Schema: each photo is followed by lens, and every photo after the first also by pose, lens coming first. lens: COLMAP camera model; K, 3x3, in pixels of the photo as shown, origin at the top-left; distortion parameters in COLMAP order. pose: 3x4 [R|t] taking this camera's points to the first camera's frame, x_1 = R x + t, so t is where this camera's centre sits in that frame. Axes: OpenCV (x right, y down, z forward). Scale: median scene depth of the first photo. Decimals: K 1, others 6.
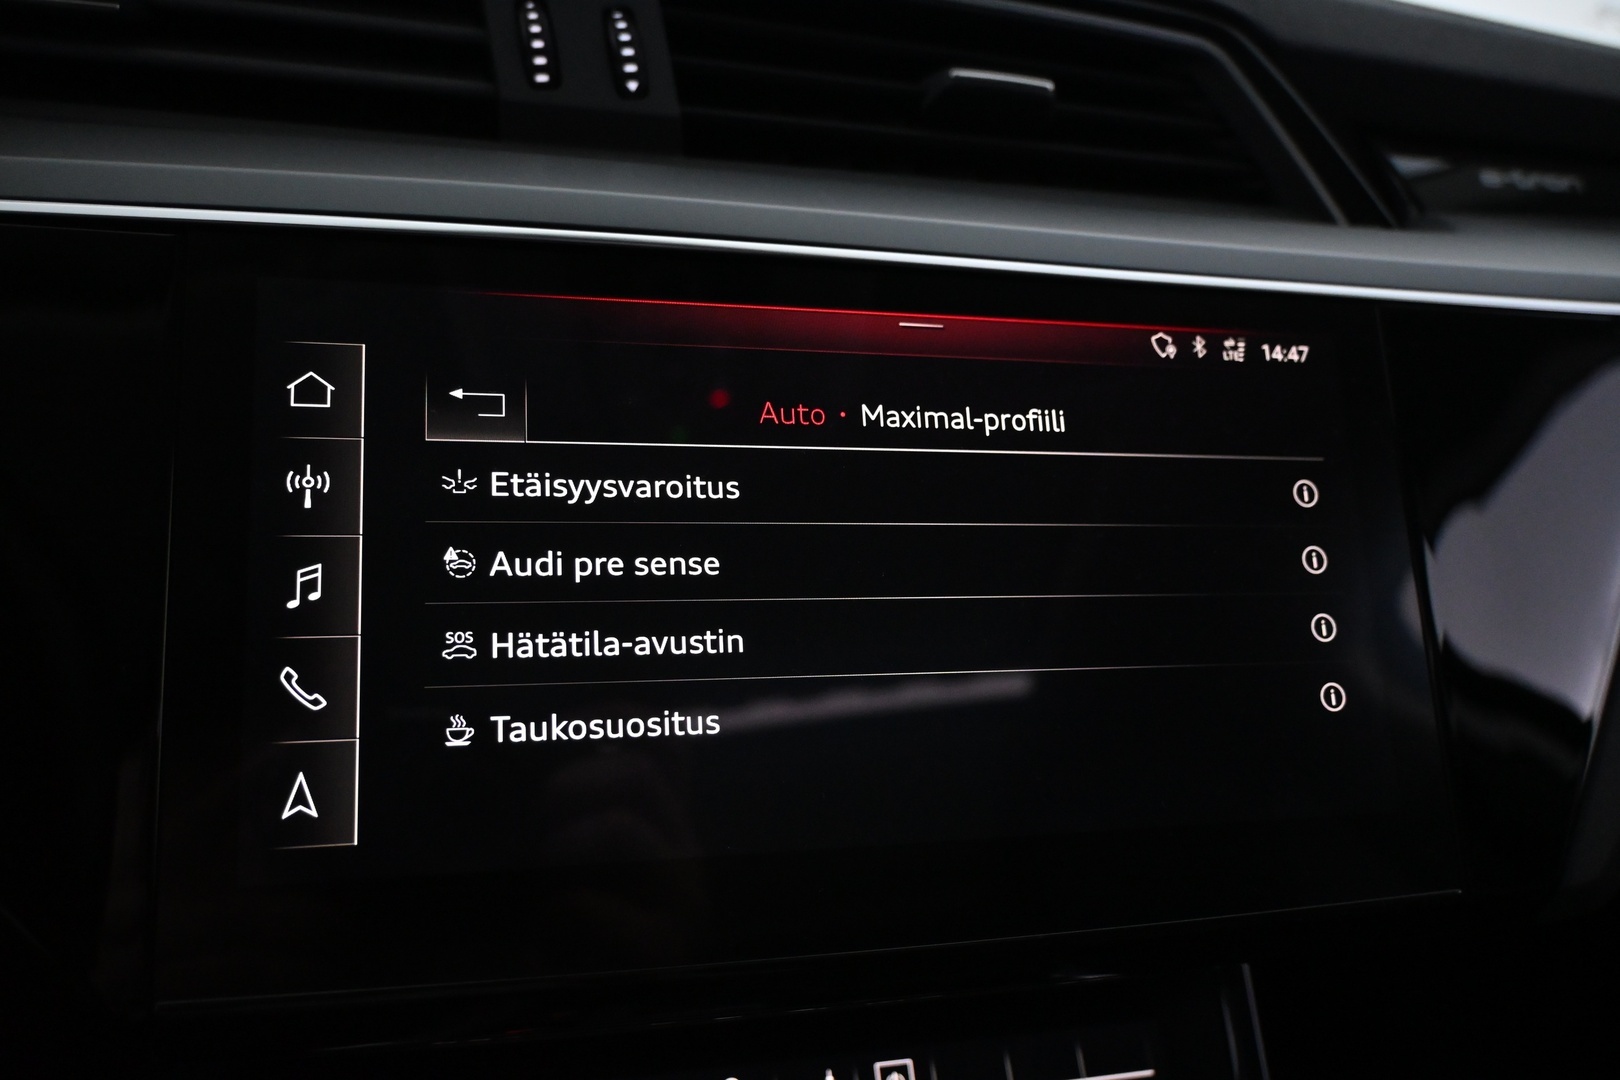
lens RADIAL K [[1258.2, 0, 804.4], [0, 1258.2, 540.0], [0, 0, 1]] dist [0.005582, -0.005232]
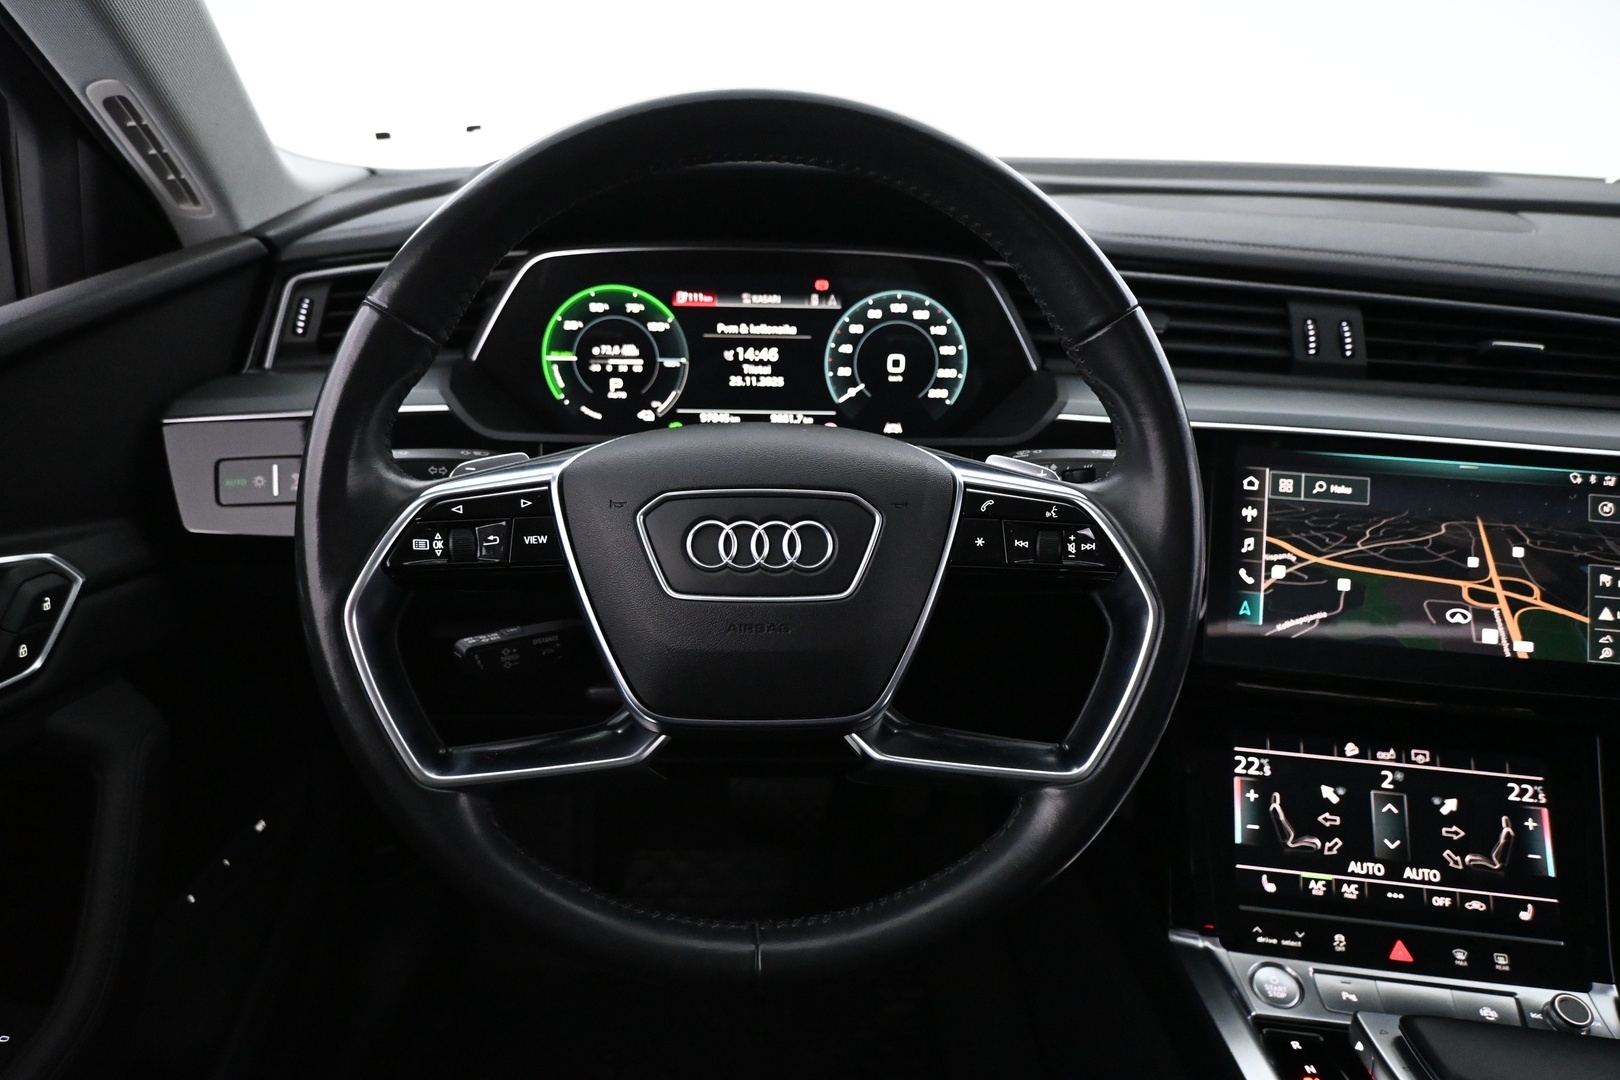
lens RADIAL K [[1141.1, 0, 813.3], [0, 1141.1, 536.2], [0, 0, 1]] dist [-0.017598, 0.011601]
pose [[0.920282, 0.094292, -0.379723, -0.241142], [-0.070940, 0.994652, 0.075063, -0.097376], [0.384770, -0.042141, 0.922050, -1.650241]]
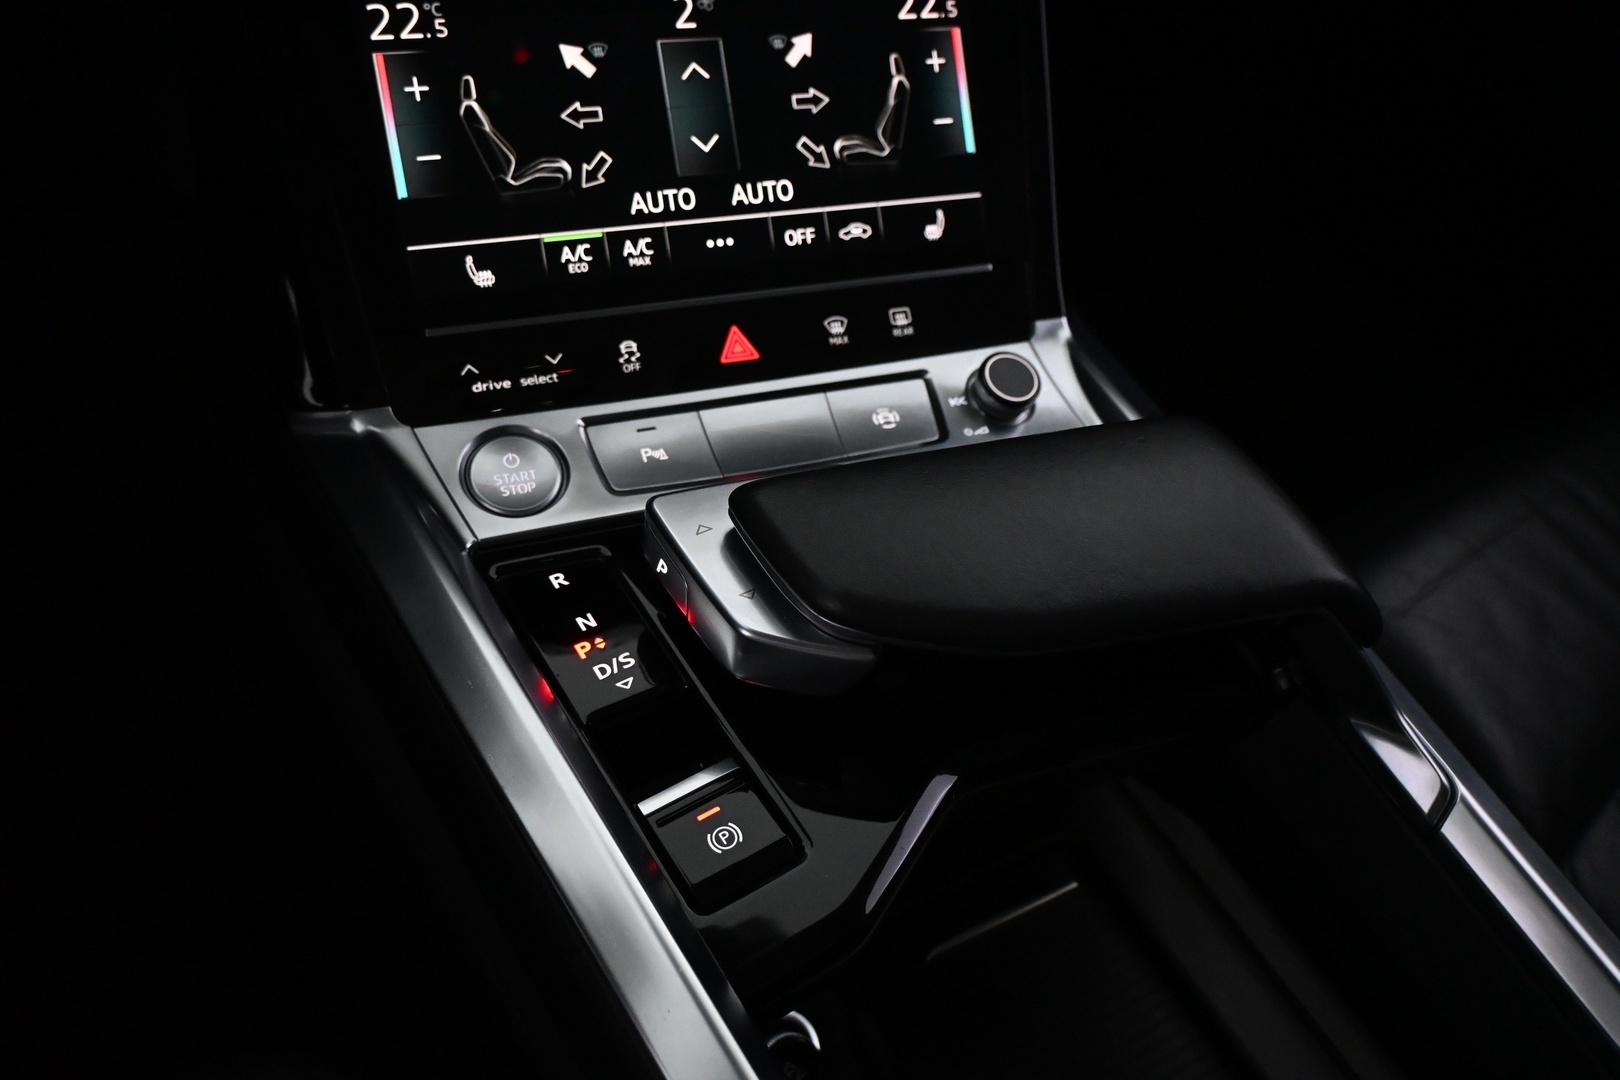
lens RADIAL K [[1258.2, 0, 802.1], [0, 1258.2, 530.0], [0, 0, 1]] dist [0.005582, -0.005232]
pose [[0.994155, -0.036740, 0.101518, -0.015261], [-0.020367, 0.859605, 0.510554, 0.309158], [-0.106023, -0.509637, 0.853832, -0.363263]]
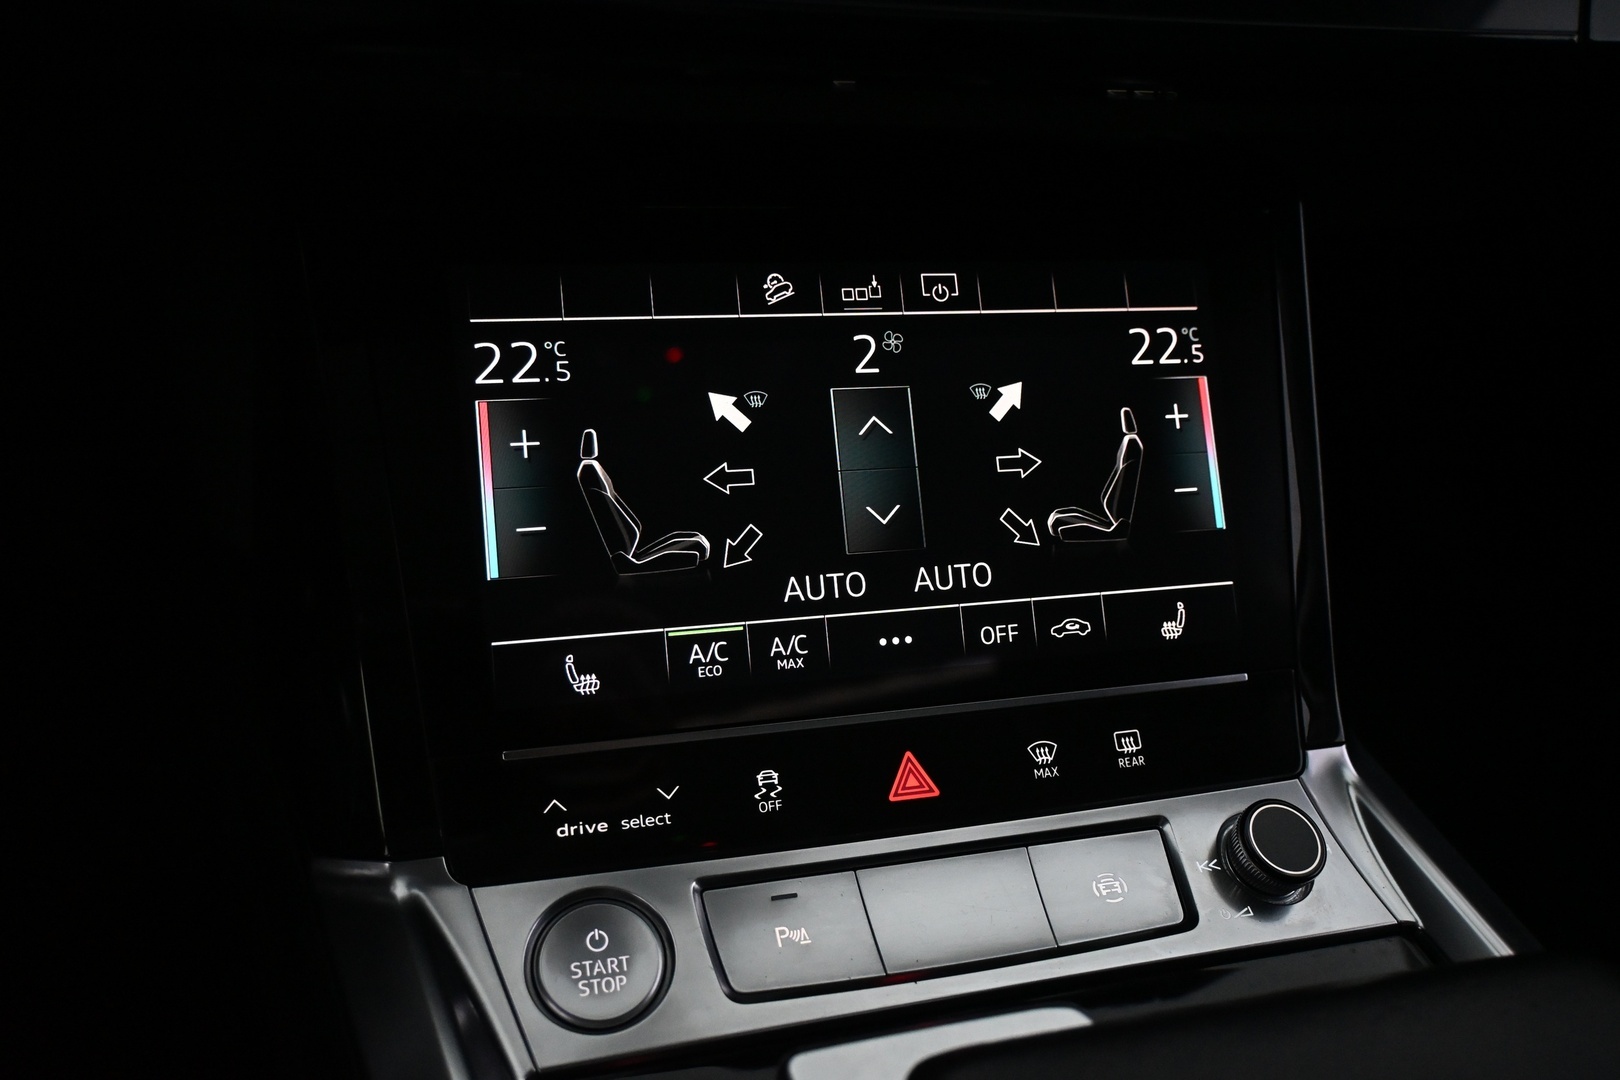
lens RADIAL K [[1258.2, 0, 808.3], [0, 1258.2, 528.7], [0, 0, 1]] dist [0.005582, -0.005232]
pose [[0.999592, 0.027666, 0.007056, -0.035532], [-0.028440, 0.942999, 0.331578, 0.308051], [0.002519, -0.331644, 0.943401, 0.010125]]
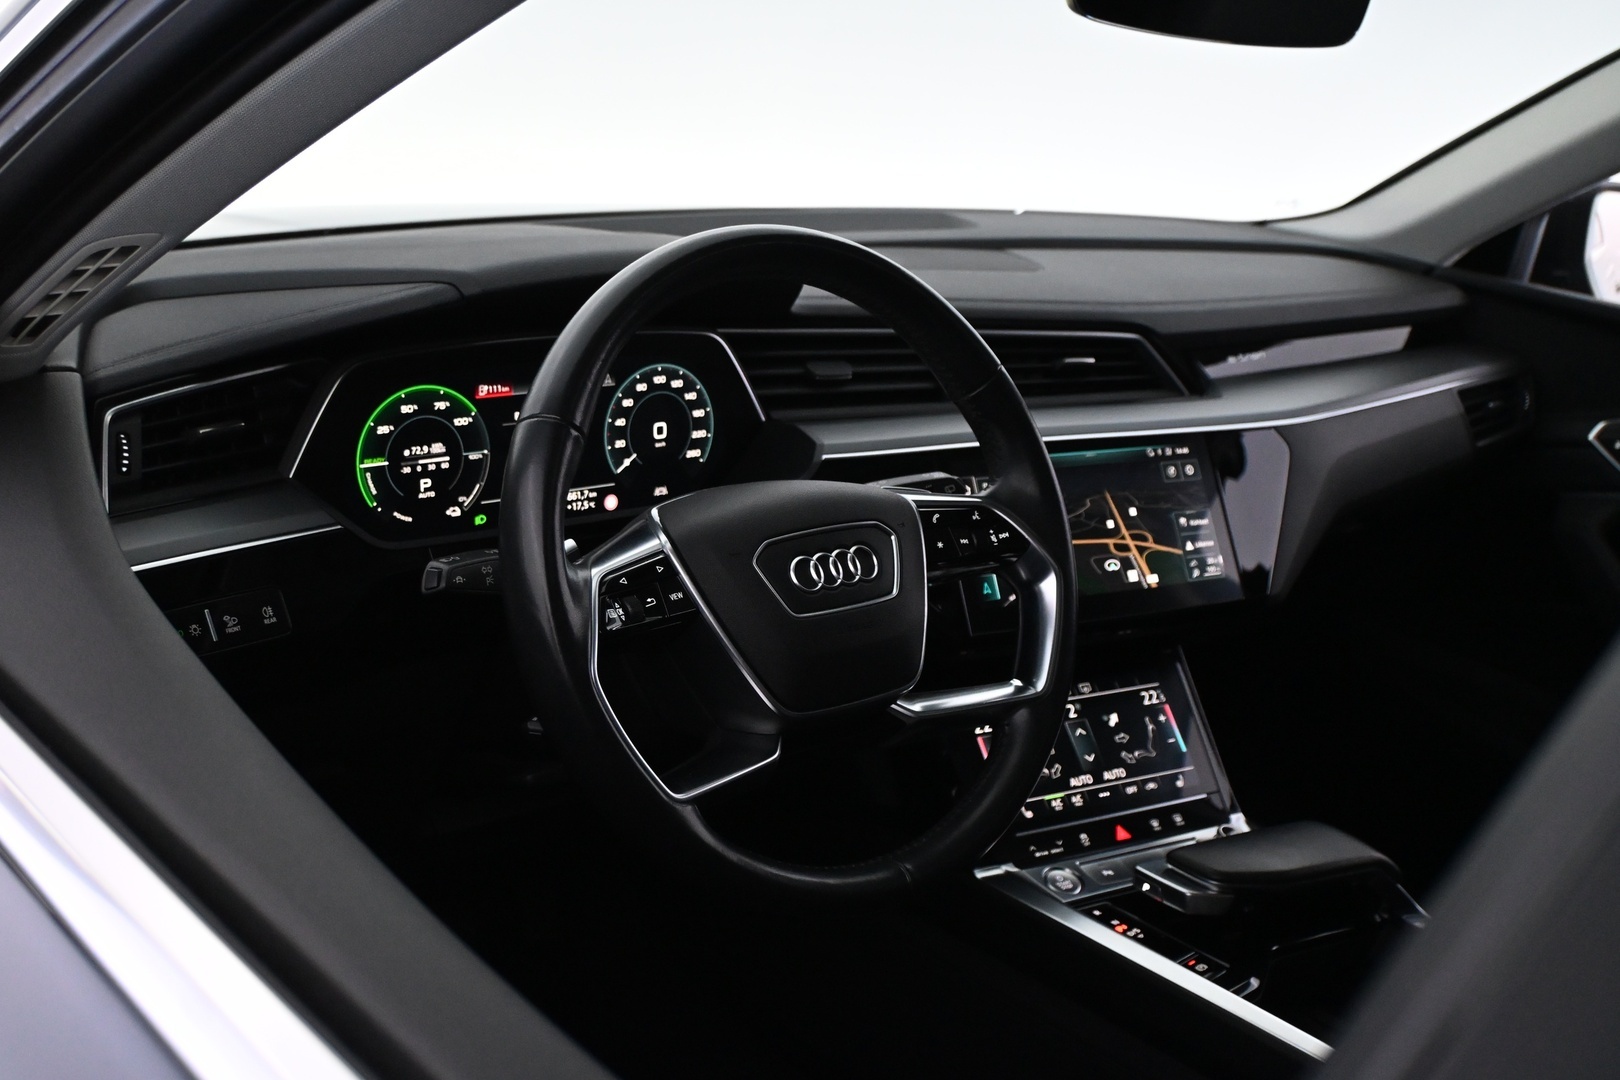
lens RADIAL K [[1705.3, 0, 823.4], [0, 1705.3, 534.9], [0, 0, 1]] dist [0.002590, 0.000000]
pose [[0.966769, -0.095249, 0.237244, -1.665622], [0.096686, 0.995299, 0.005598, -0.040993], [-0.236662, 0.017527, 0.971434, -3.235849]]
